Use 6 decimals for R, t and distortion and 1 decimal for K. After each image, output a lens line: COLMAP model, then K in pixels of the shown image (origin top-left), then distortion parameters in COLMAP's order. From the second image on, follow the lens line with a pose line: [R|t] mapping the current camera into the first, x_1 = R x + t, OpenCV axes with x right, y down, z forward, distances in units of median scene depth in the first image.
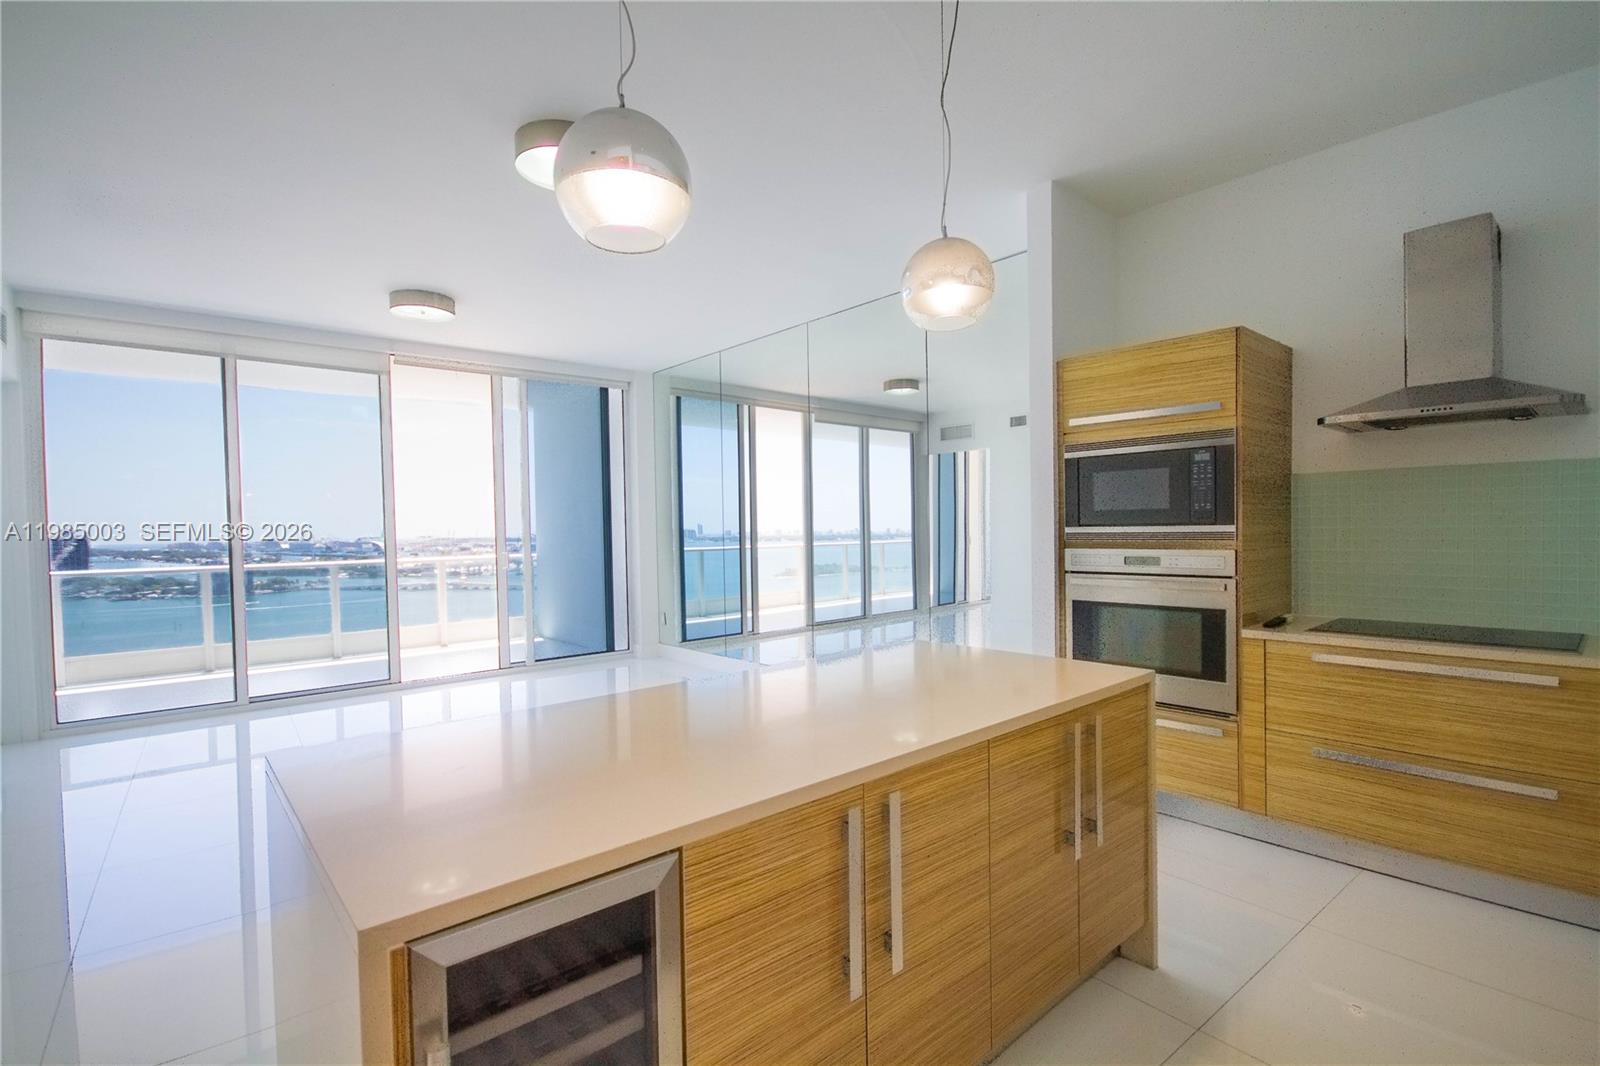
lens RADIAL K [[732.6, 0, 807.0], [0, 732.6, 545.4], [0, 0, 1]] dist [0.002136, -0.008827]
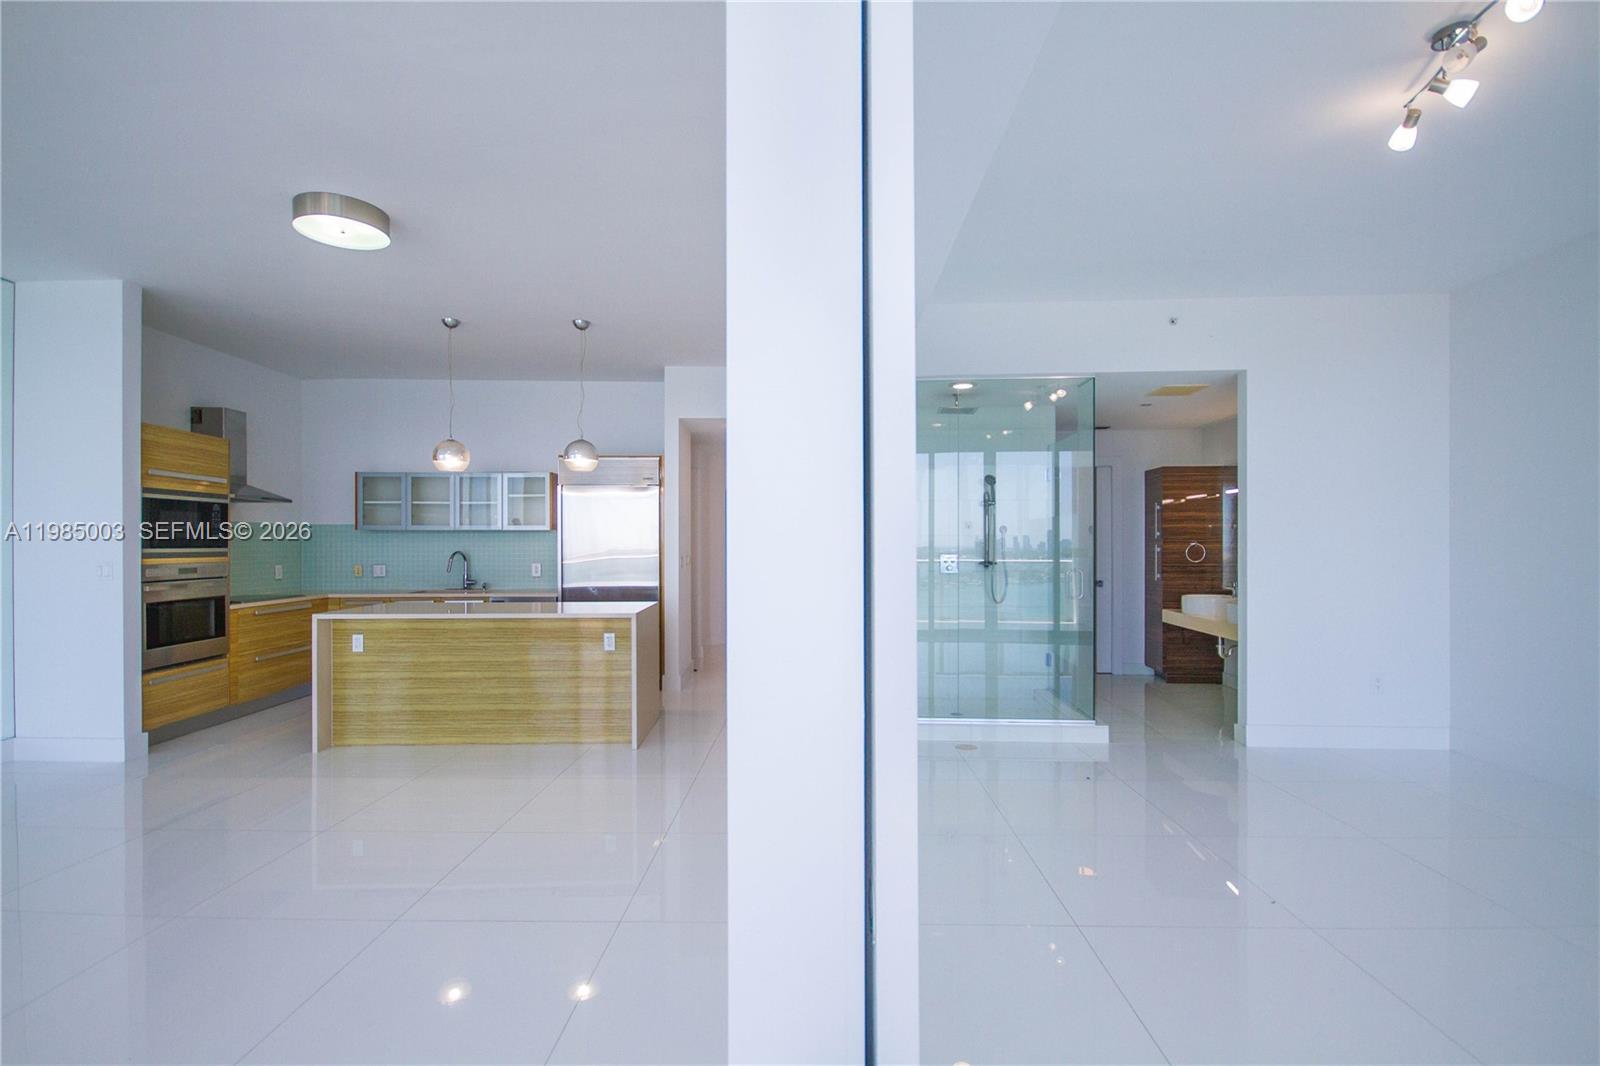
lens RADIAL K [[732.6, 0, 802.6], [0, 732.6, 542.1], [0, 0, 1]] dist [0.002136, -0.008827]
pose [[-0.770536, 0.019906, 0.637085, -1.602437], [0.032380, 0.999444, 0.007935, -0.009799], [-0.636573, 0.026743, -0.770753, 1.434092]]
